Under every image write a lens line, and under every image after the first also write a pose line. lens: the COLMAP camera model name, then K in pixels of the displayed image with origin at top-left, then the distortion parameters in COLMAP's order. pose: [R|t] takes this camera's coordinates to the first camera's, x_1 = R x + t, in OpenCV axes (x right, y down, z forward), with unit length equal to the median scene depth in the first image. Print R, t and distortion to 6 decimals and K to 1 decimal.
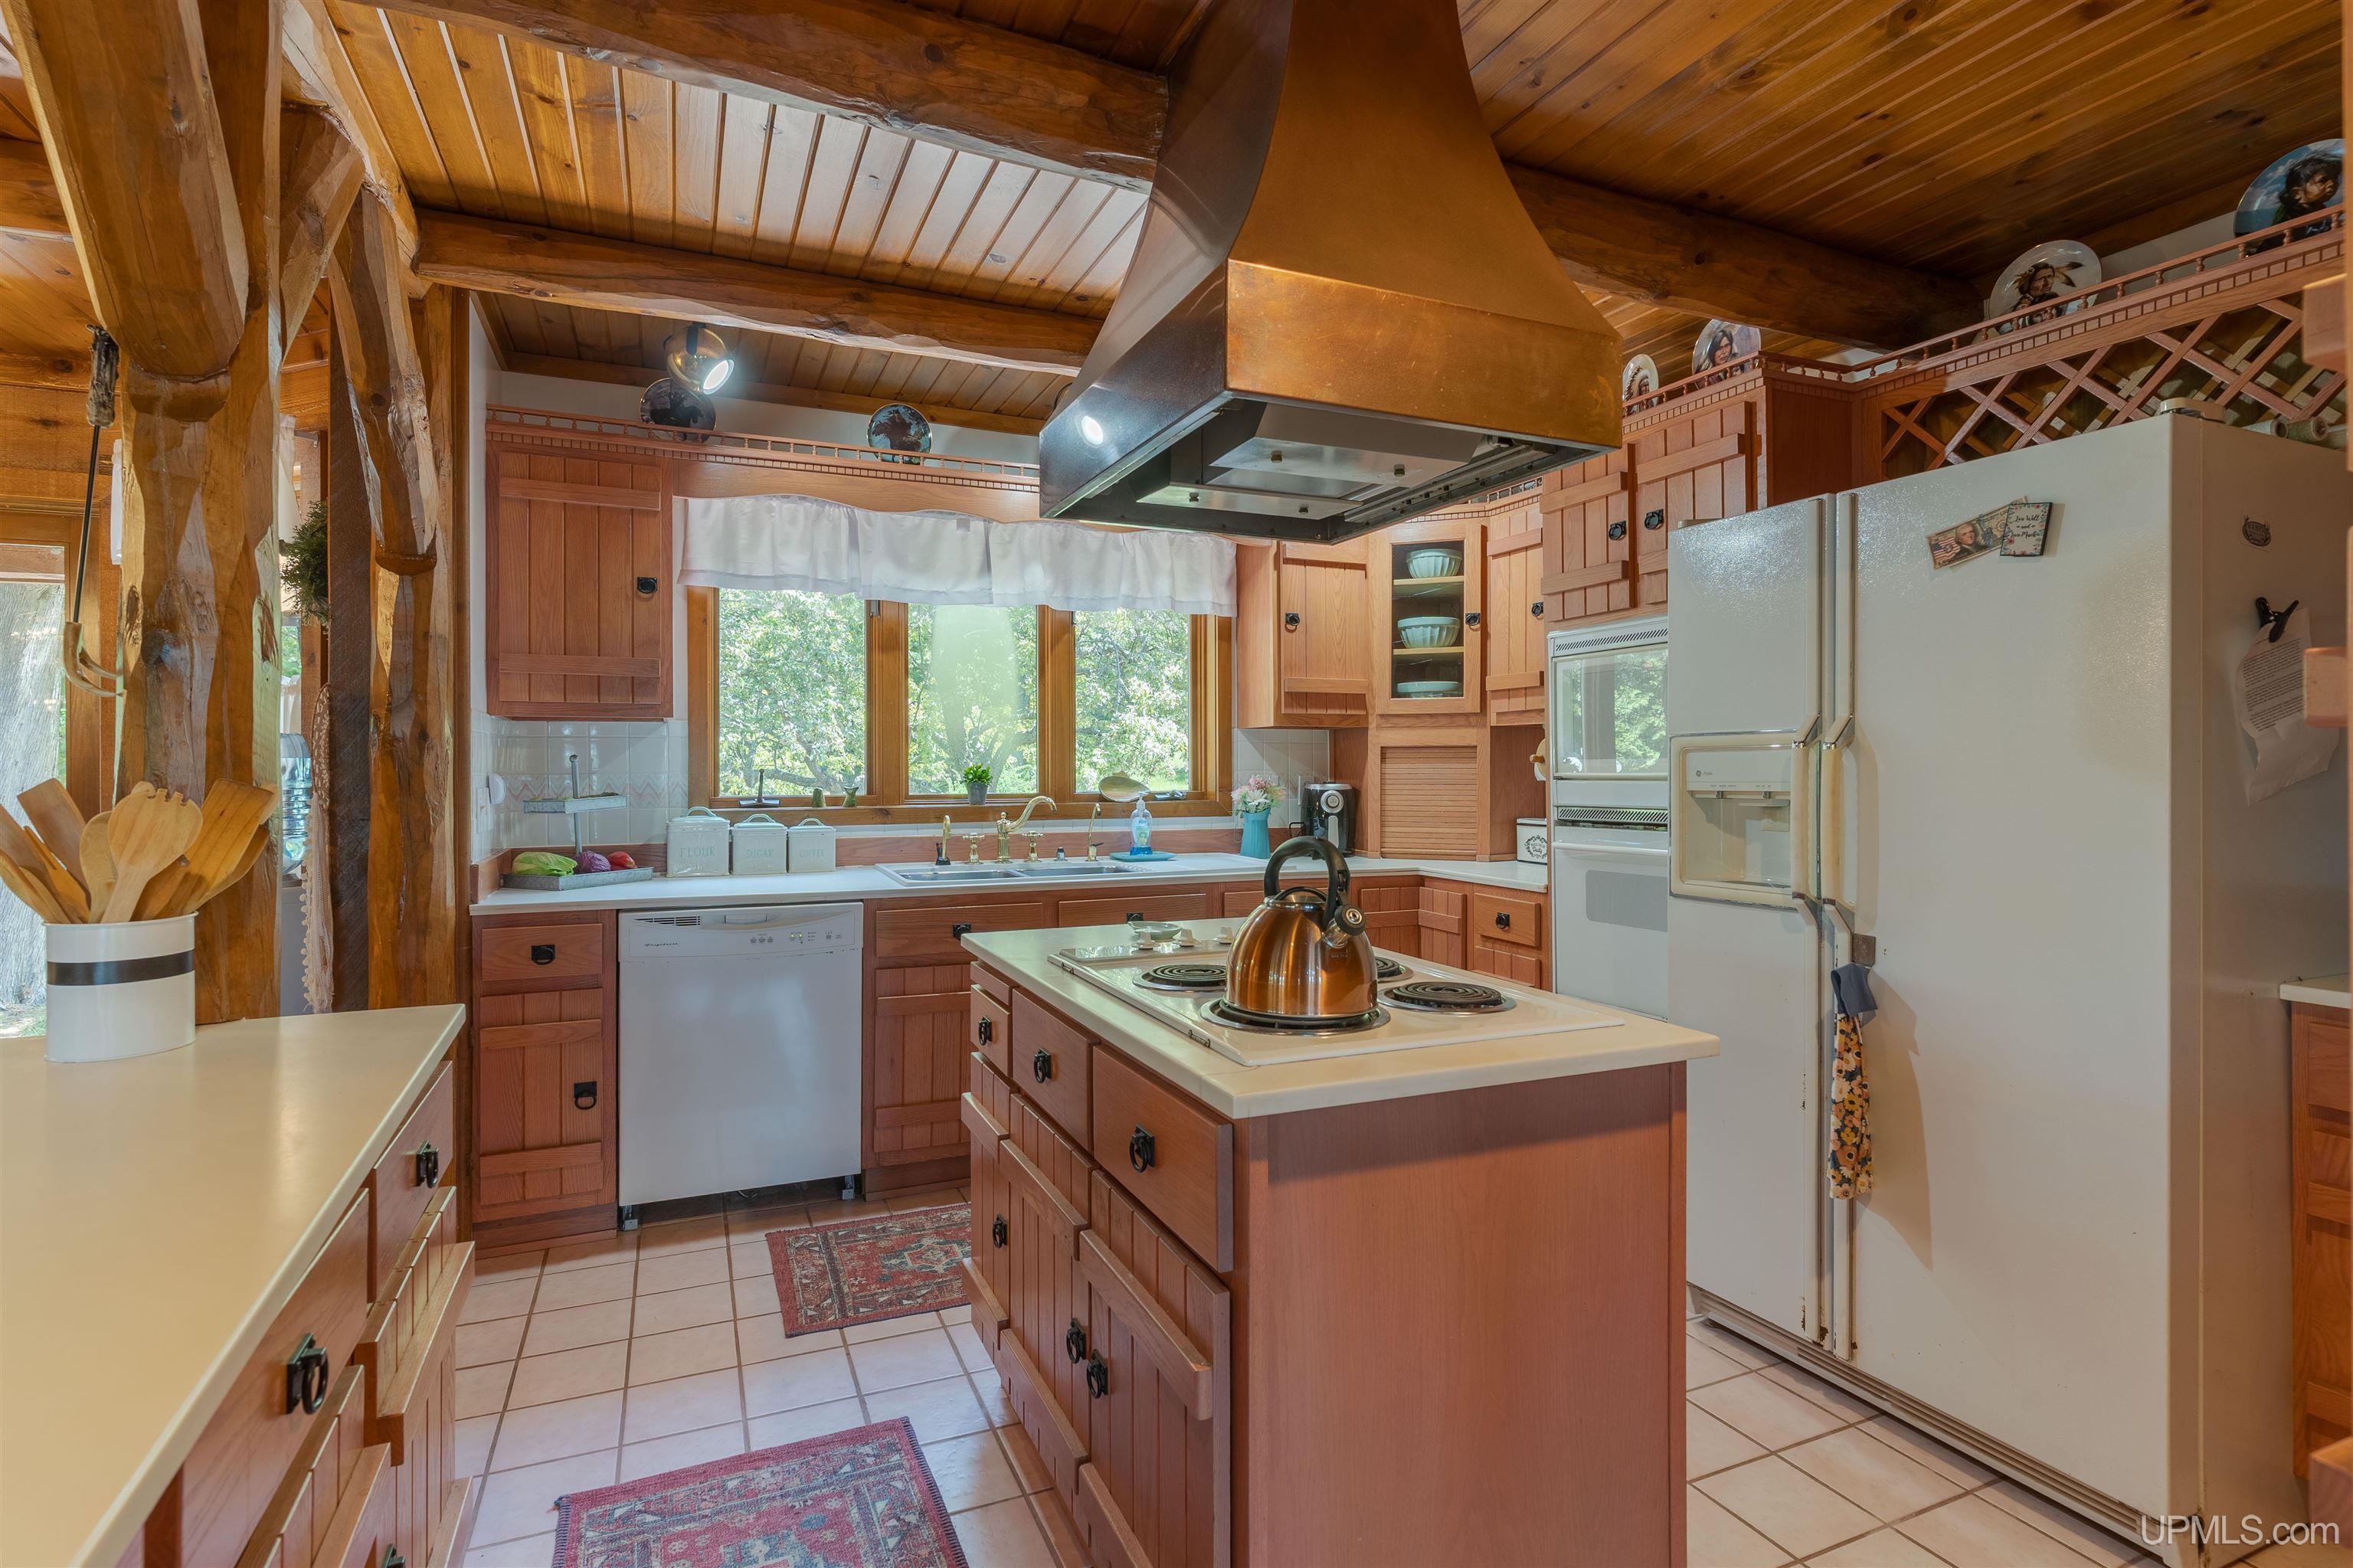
lens RADIAL K [[1131.2, 0, 1171.3], [0, 1131.2, 775.2], [0, 0, 1]] dist [0.001711, -0.000396]
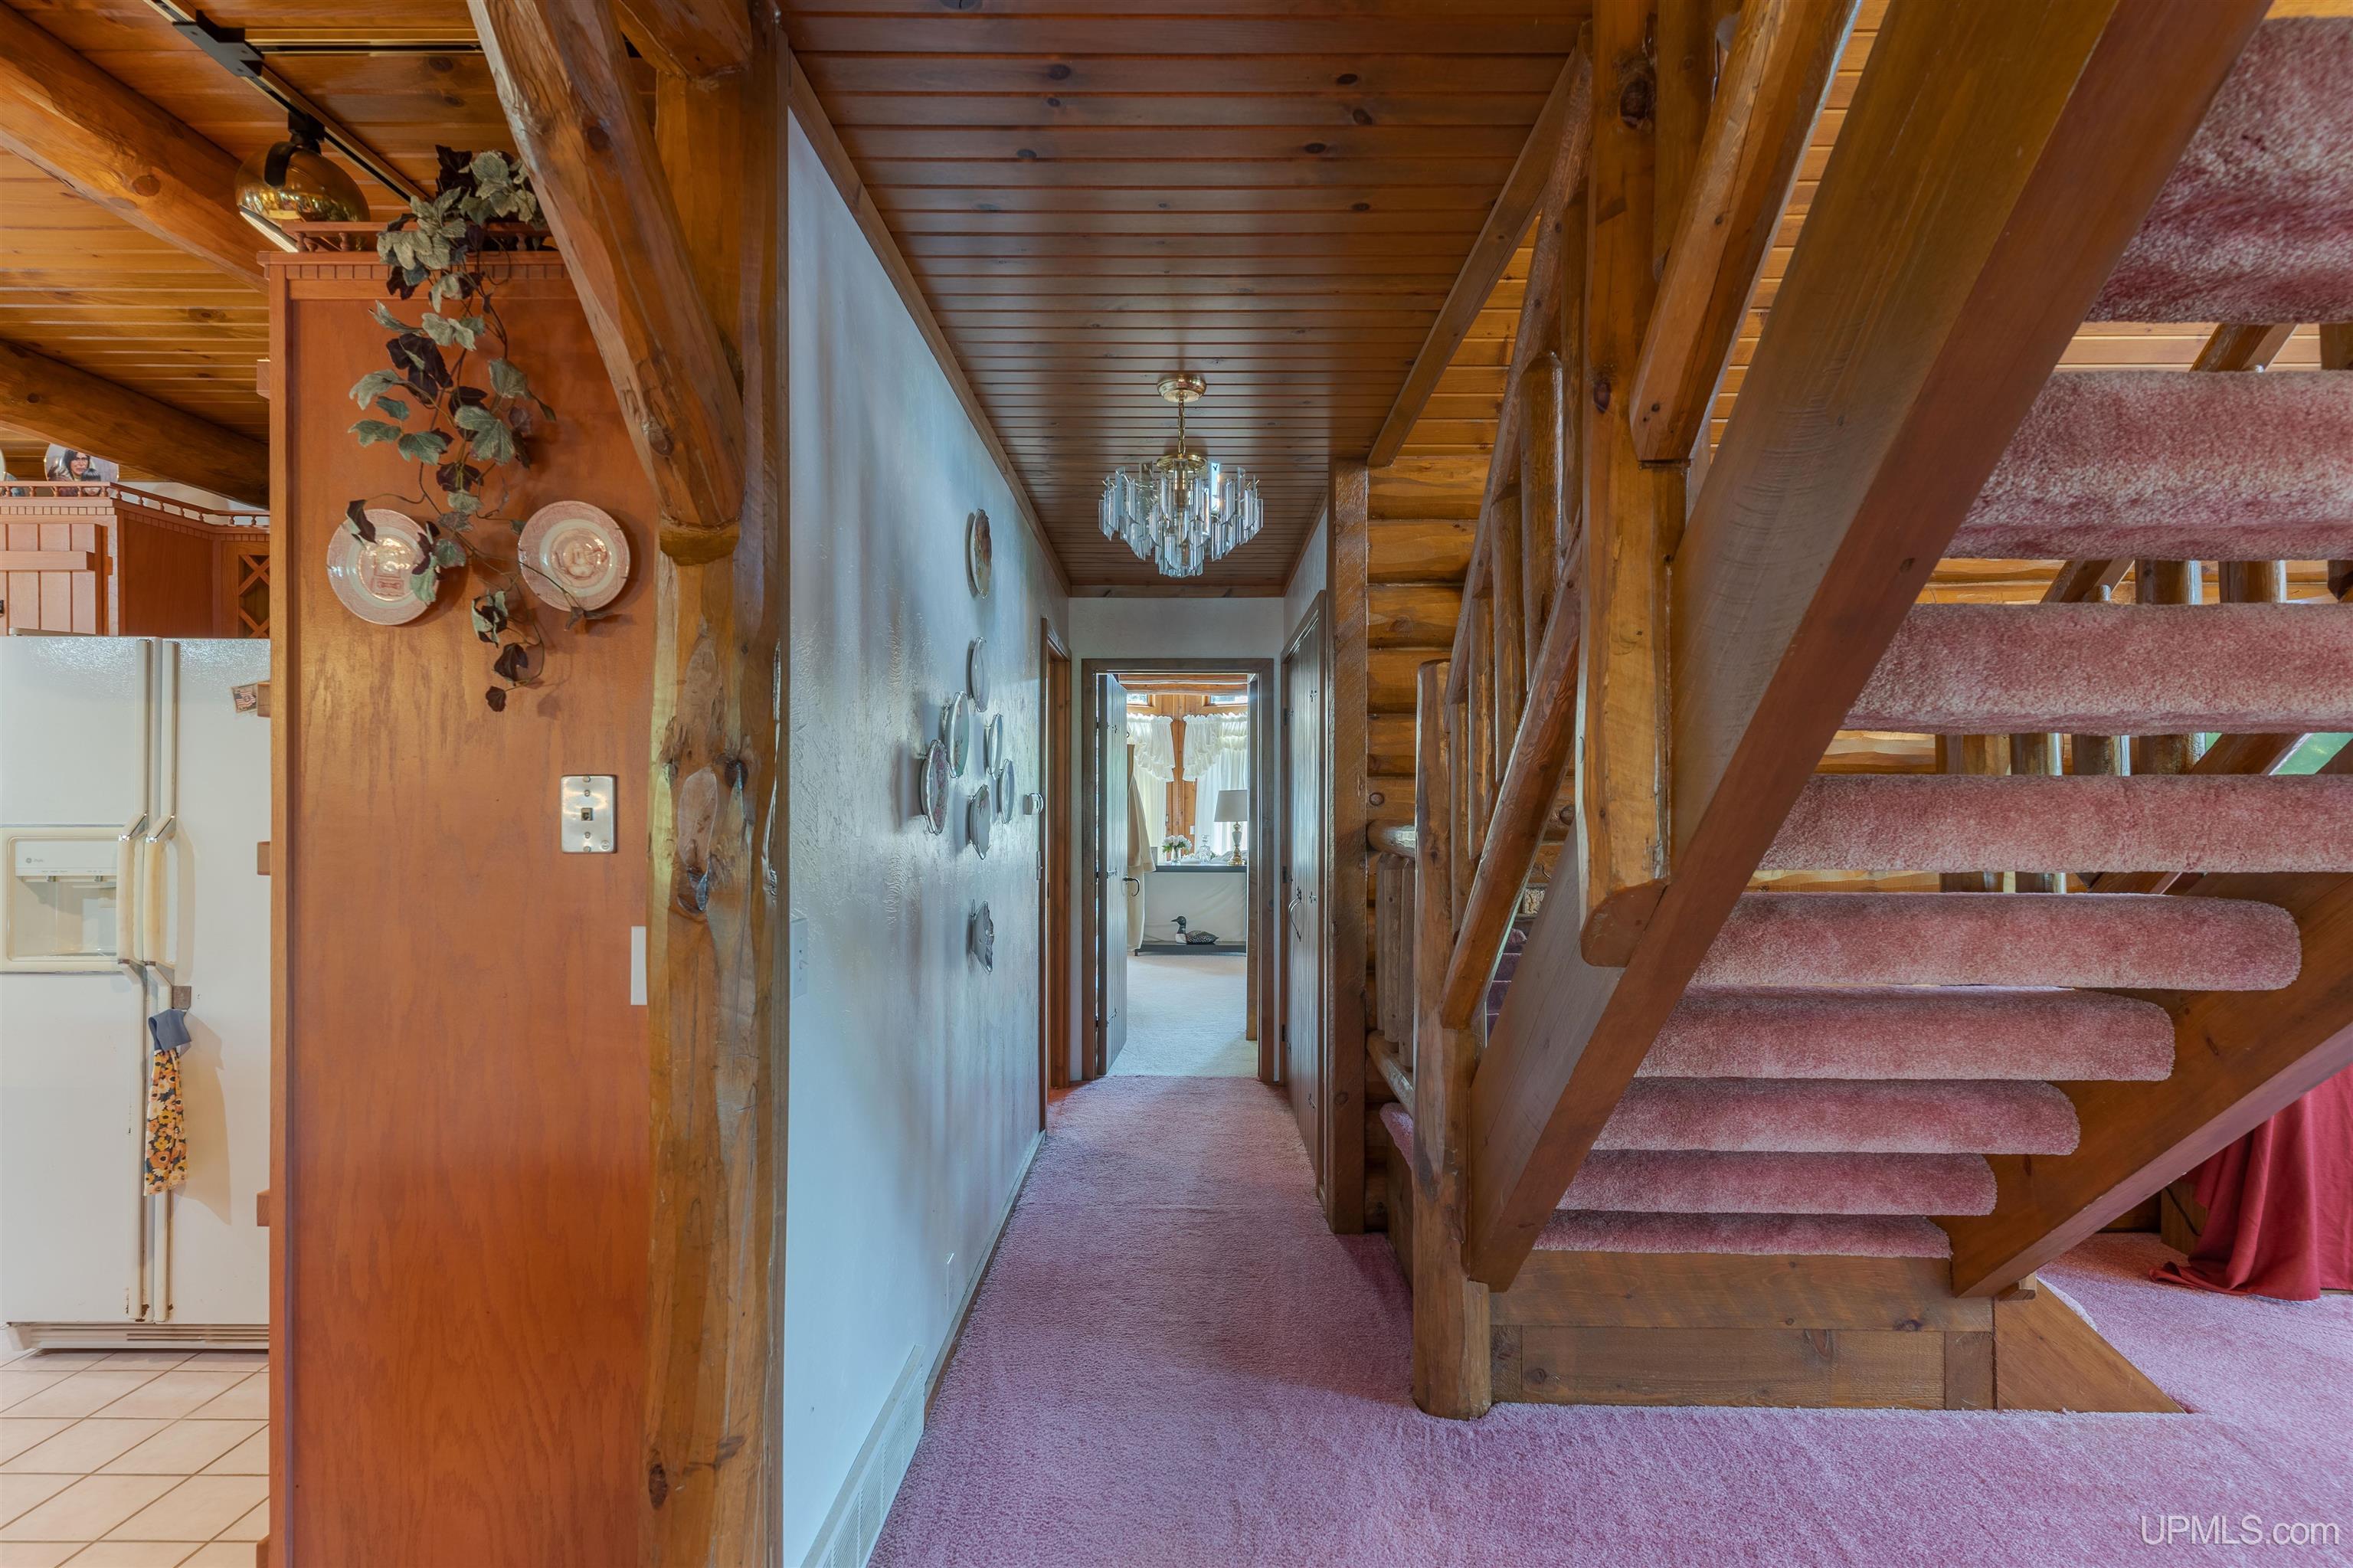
lens RADIAL K [[1139.8, 0, 1185.7], [0, 1139.8, 803.1], [0, 0, 1]] dist [0.003353, -0.001642]
pose [[0.399664, 0.005191, 0.916647, -0.069799], [-0.001230, 0.999986, -0.005127, -0.034523], [-0.916661, 0.000922, 0.399665, -0.316855]]
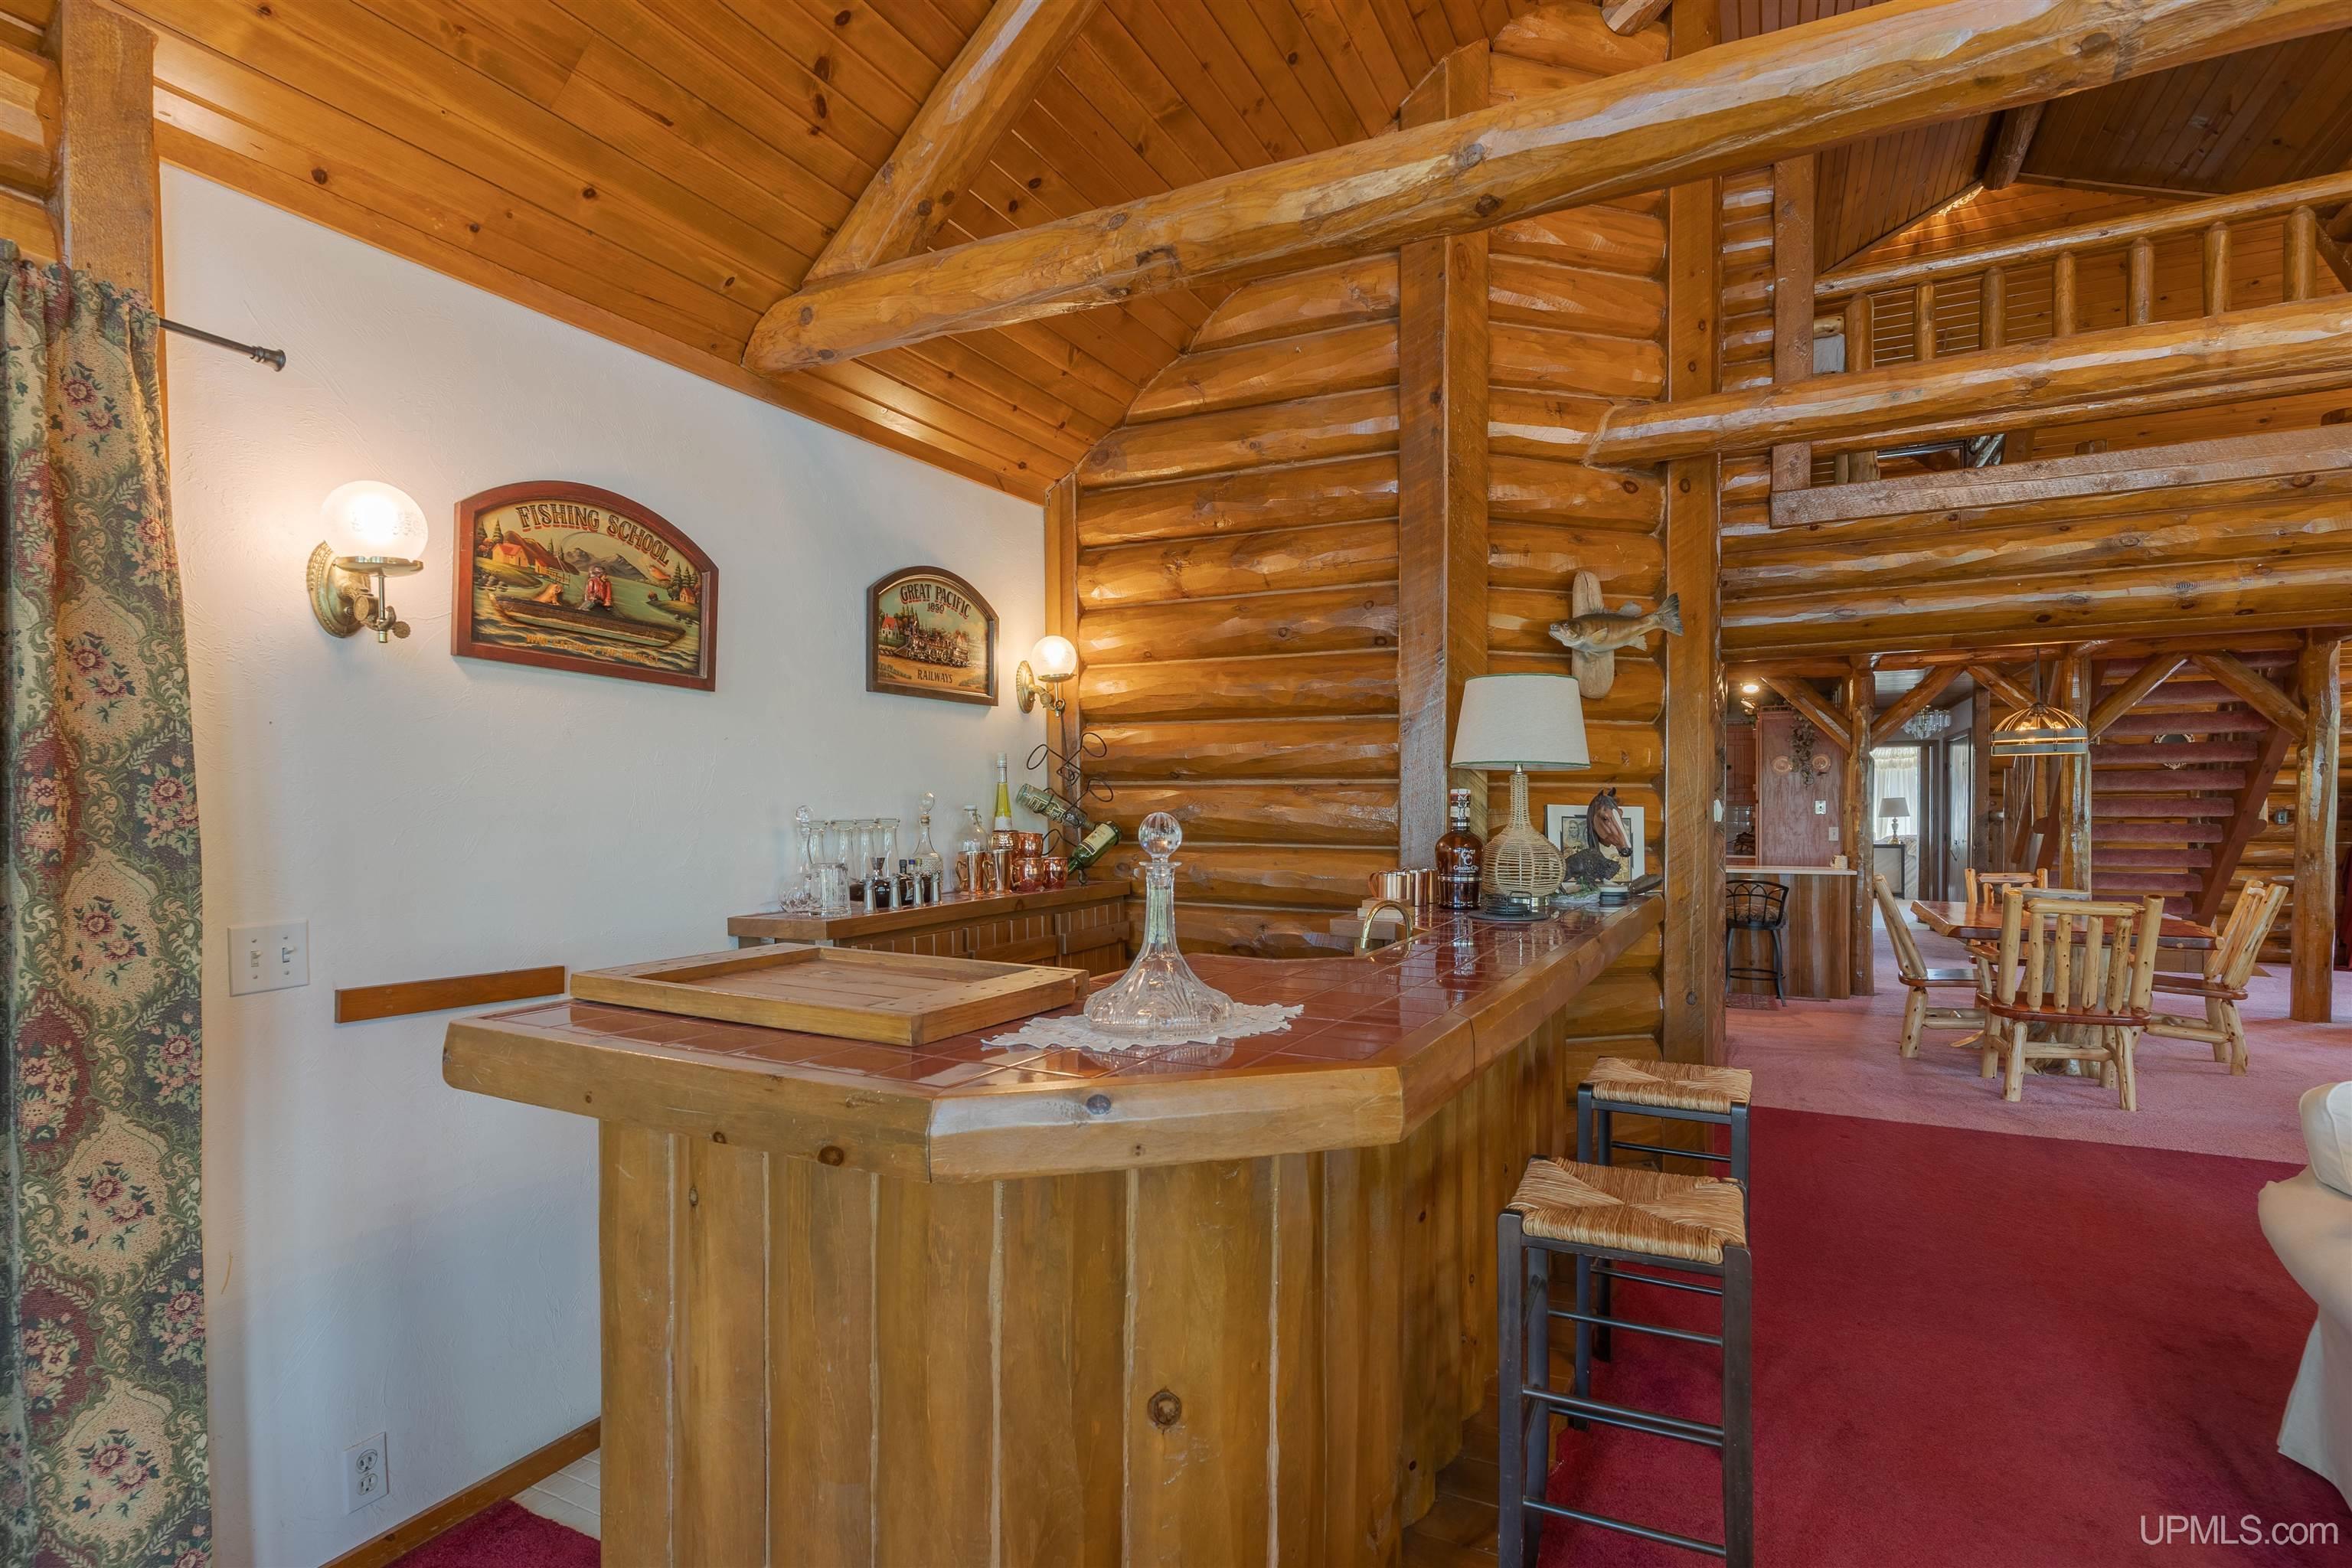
lens RADIAL K [[1134.1, 0, 1165.2], [0, 1134.1, 815.6], [0, 0, 1]] dist [0.001713, -0.000630]
pose [[0.777230, -0.001162, 0.629215, -2.468929], [0.000915, 0.999999, 0.000716, -0.017567], [-0.629216, 0.000019, 0.777231, -0.970960]]
